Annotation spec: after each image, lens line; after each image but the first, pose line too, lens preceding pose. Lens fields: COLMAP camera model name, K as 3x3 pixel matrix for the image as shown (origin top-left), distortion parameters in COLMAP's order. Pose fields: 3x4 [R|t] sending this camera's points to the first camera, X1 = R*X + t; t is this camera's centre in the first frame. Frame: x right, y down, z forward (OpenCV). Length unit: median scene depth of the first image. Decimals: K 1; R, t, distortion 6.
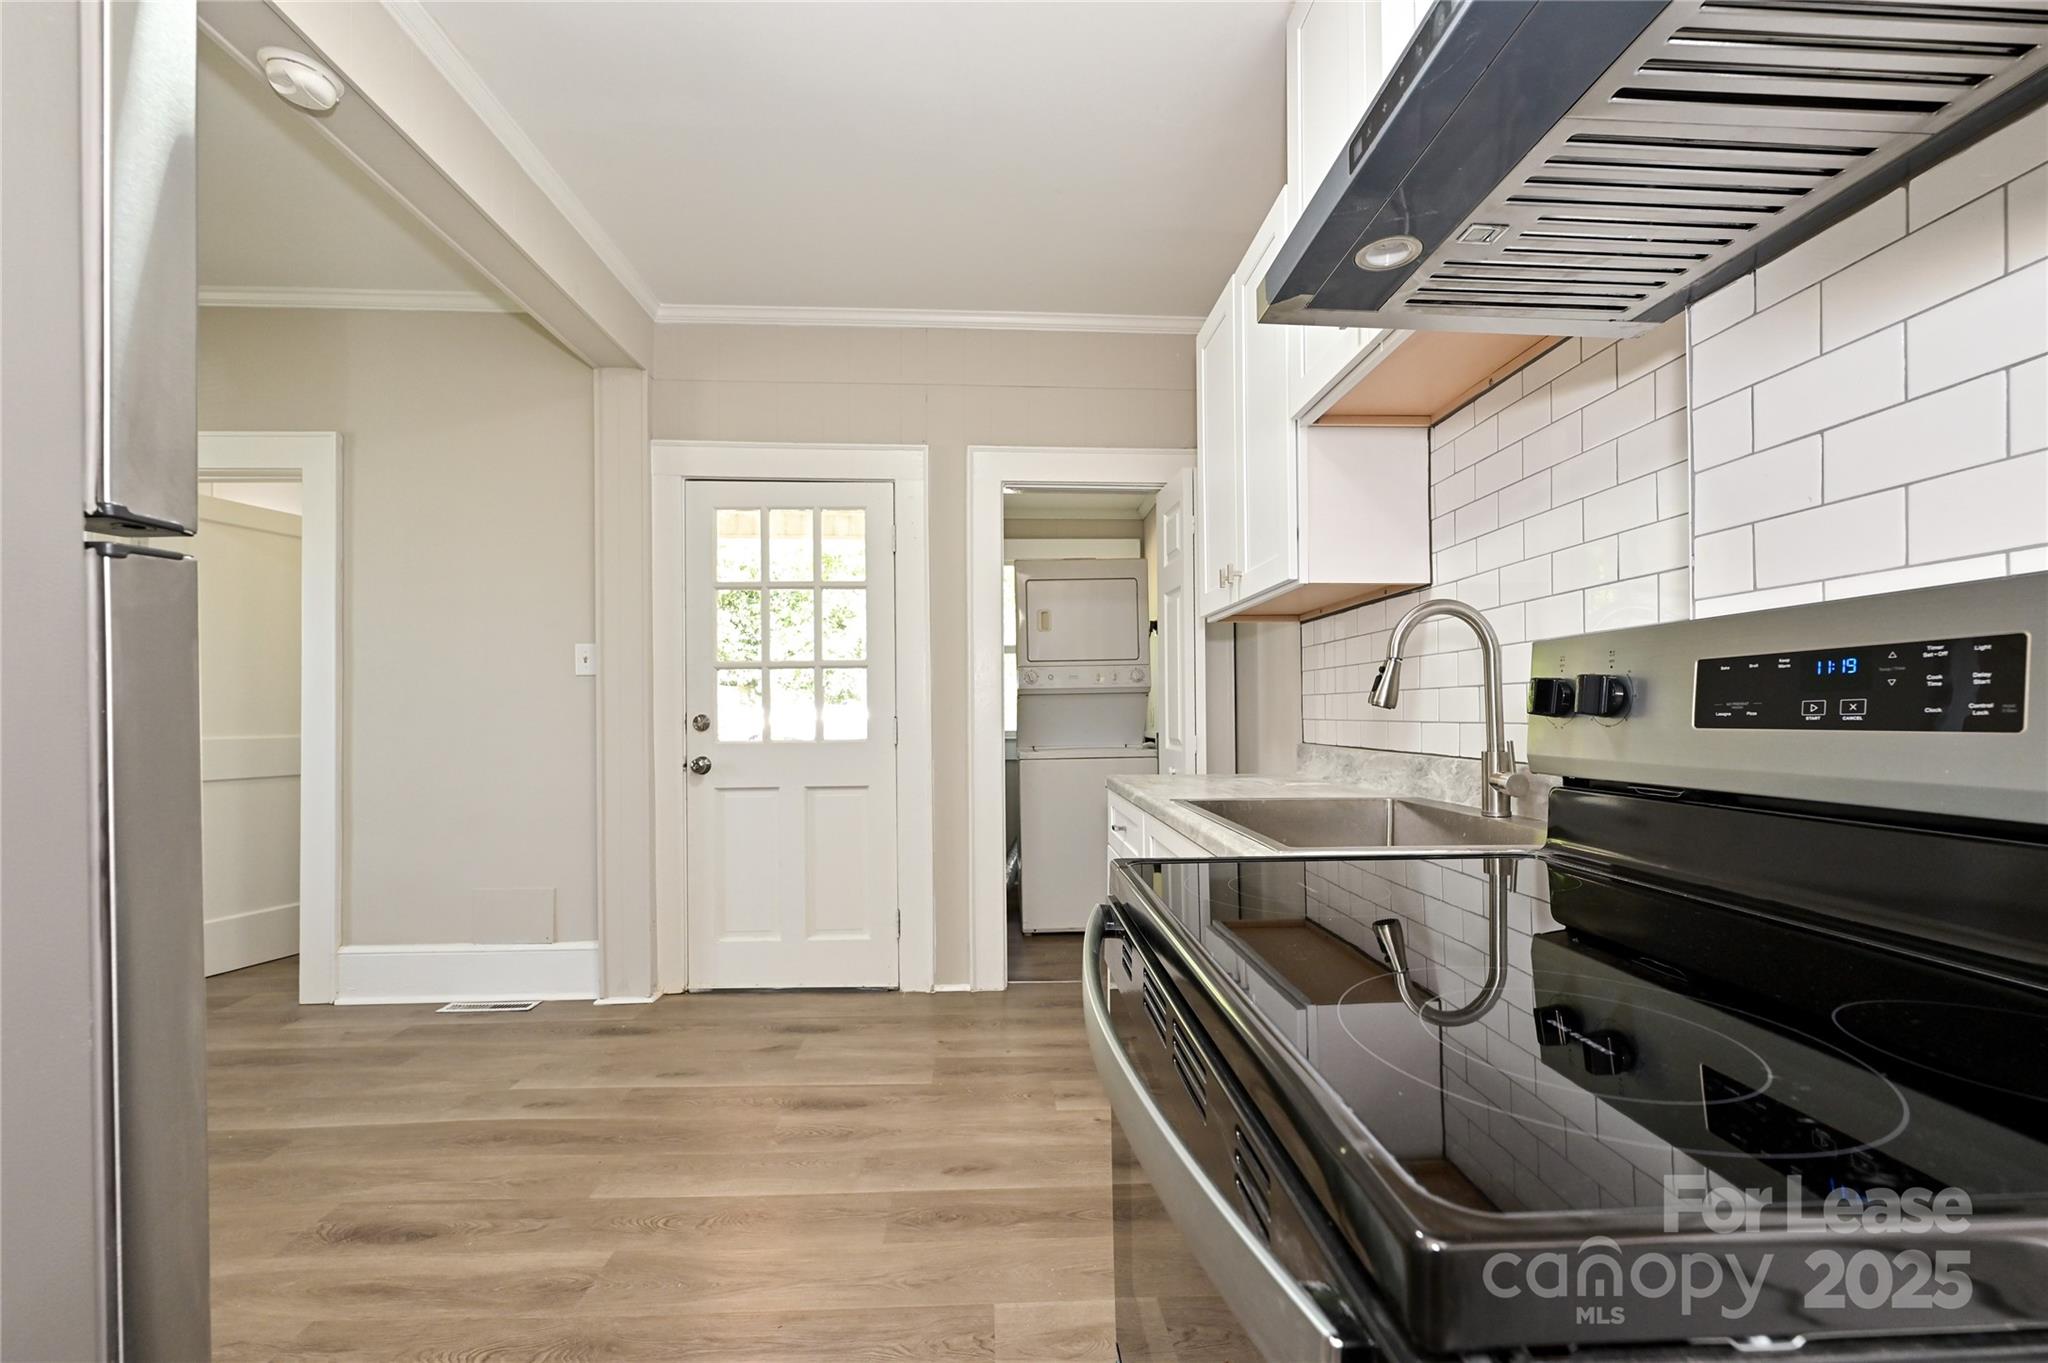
lens RADIAL K [[821.2, 0, 1023.0], [0, 821.2, 712.0], [0, 0, 1]] dist [0.000068, 0.000065]
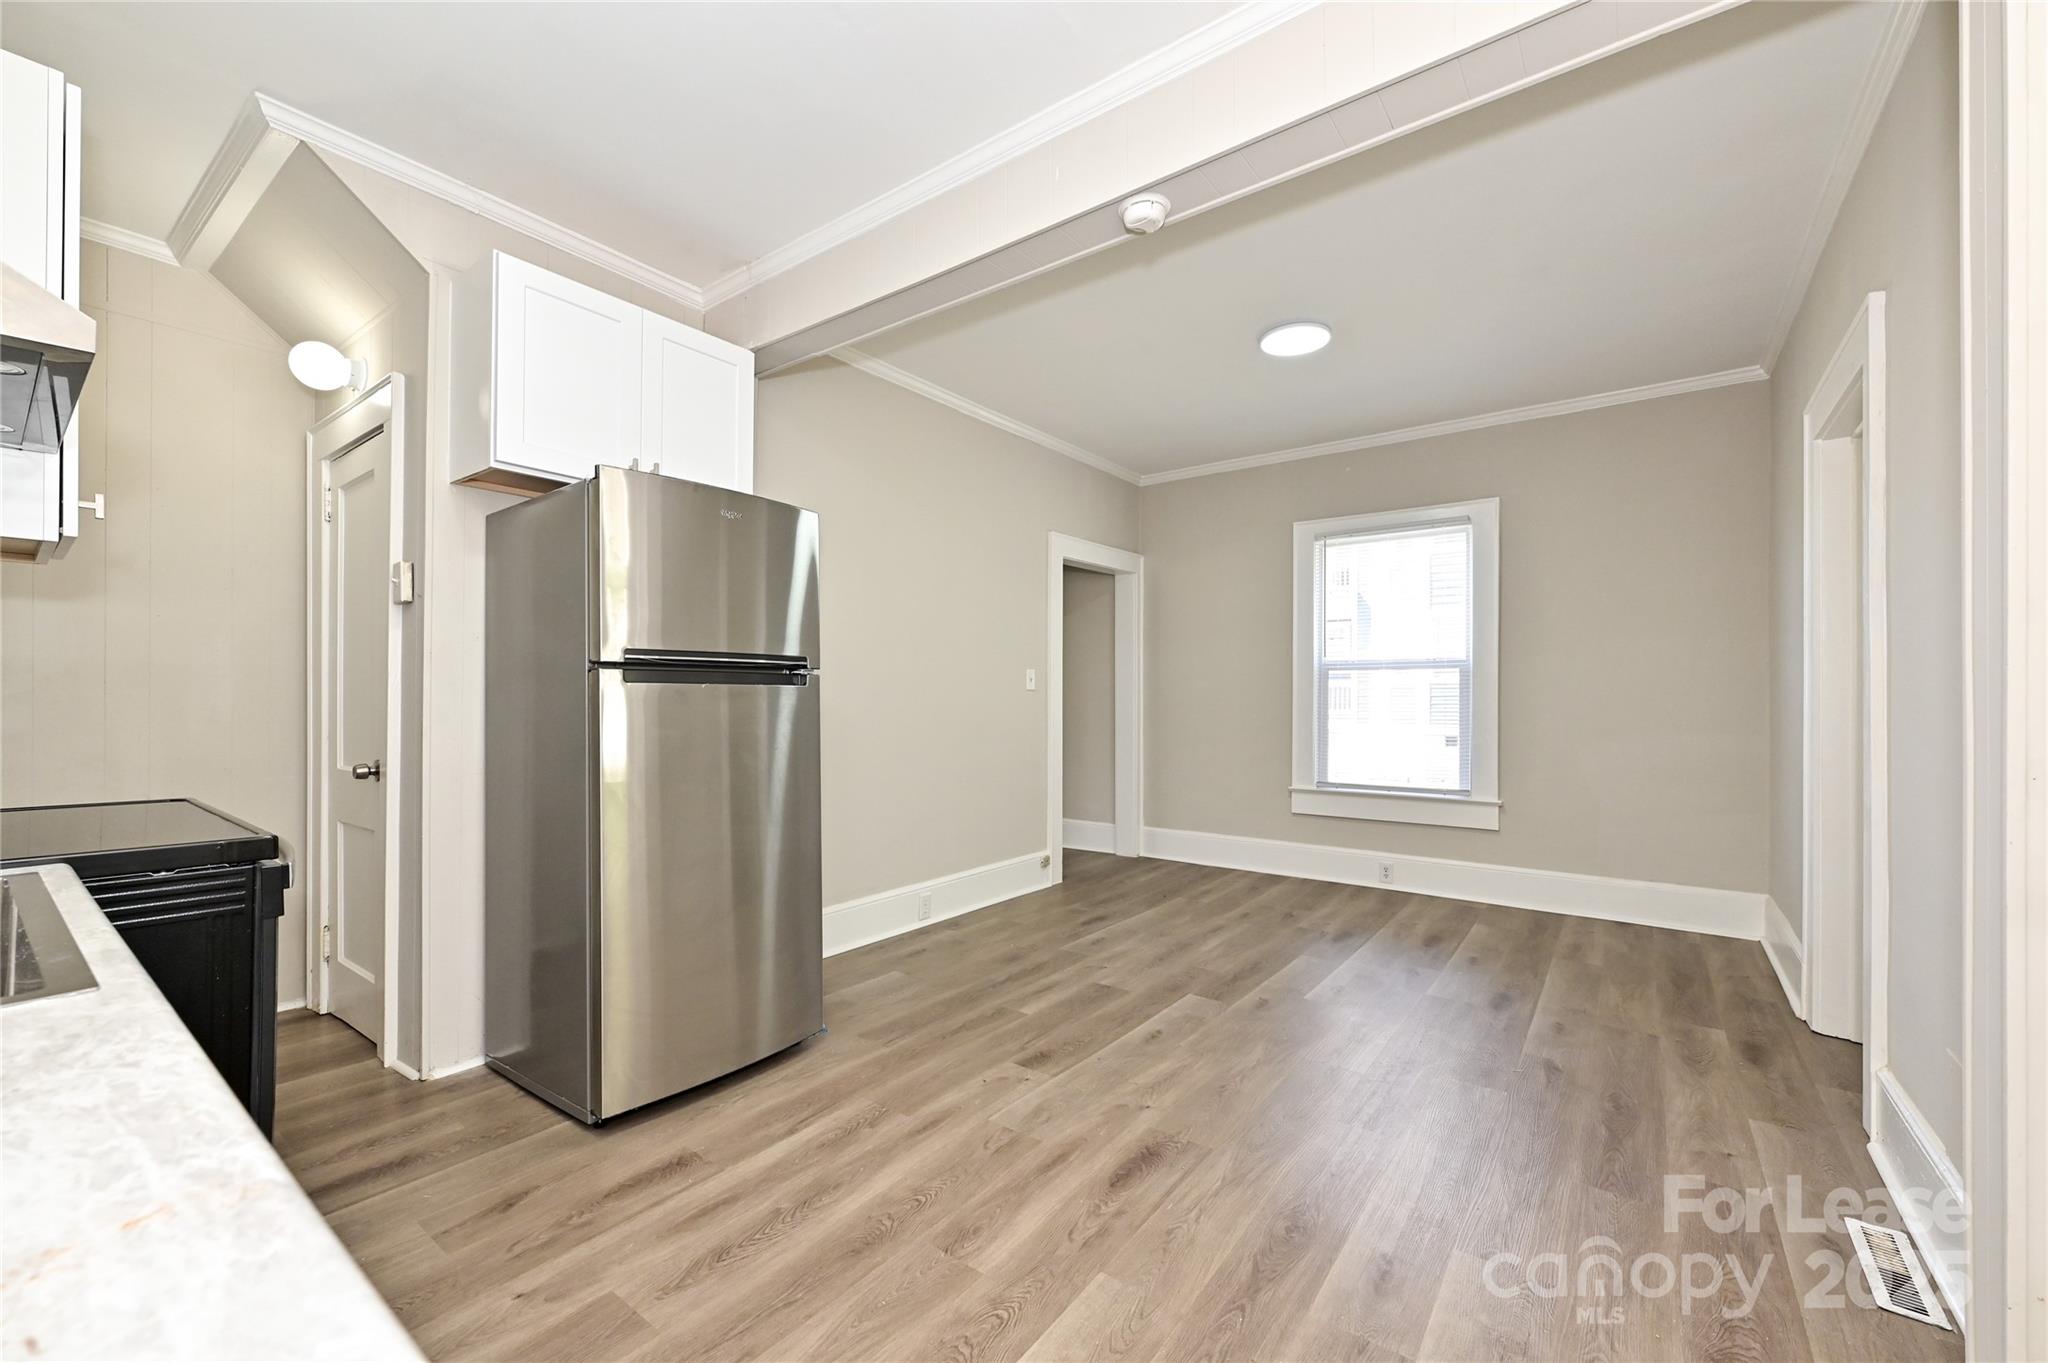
lens RADIAL K [[812.7, 0, 1026.7], [0, 812.7, 649.0], [0, 0, 1]] dist [0.001029, 0.000014]
pose [[-0.632329, -0.048563, -0.773176, 0.132503], [-0.001513, 0.998109, -0.061454, -0.009537], [0.774698, -0.037689, -0.631207, 0.904338]]
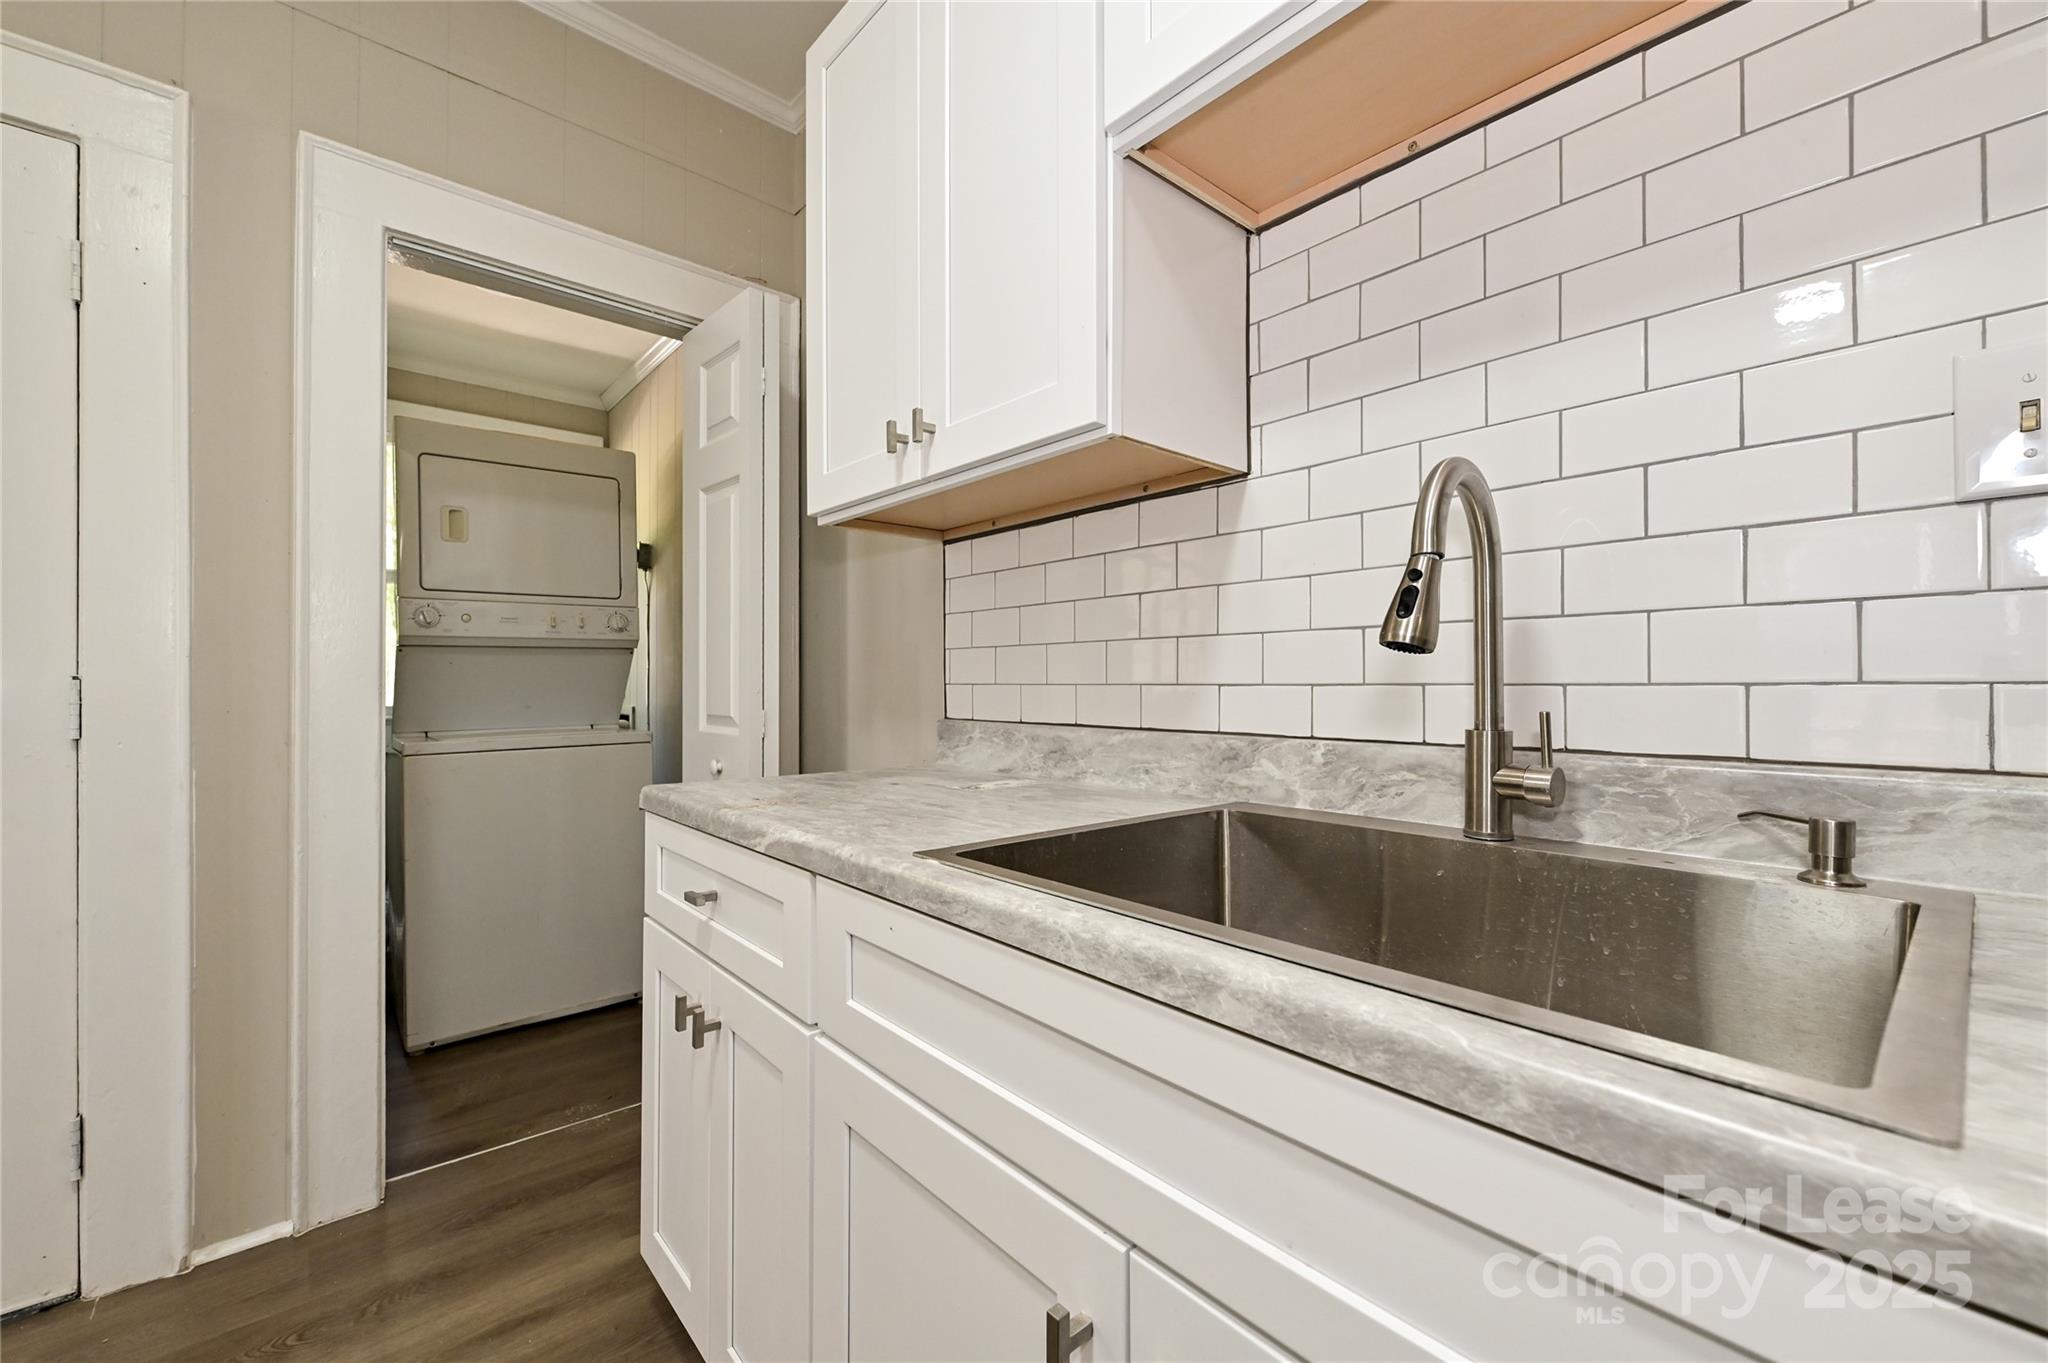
lens RADIAL K [[841.0, 0, 1018.1], [0, 841.0, 678.8], [0, 0, 1]] dist [-0.001767, 0.000539]
pose [[0.789475, 0.009806, 0.613704, -0.034475], [-0.005114, 0.999943, -0.009399, 0.008940], [-0.613761, 0.004282, 0.789480, 0.349220]]
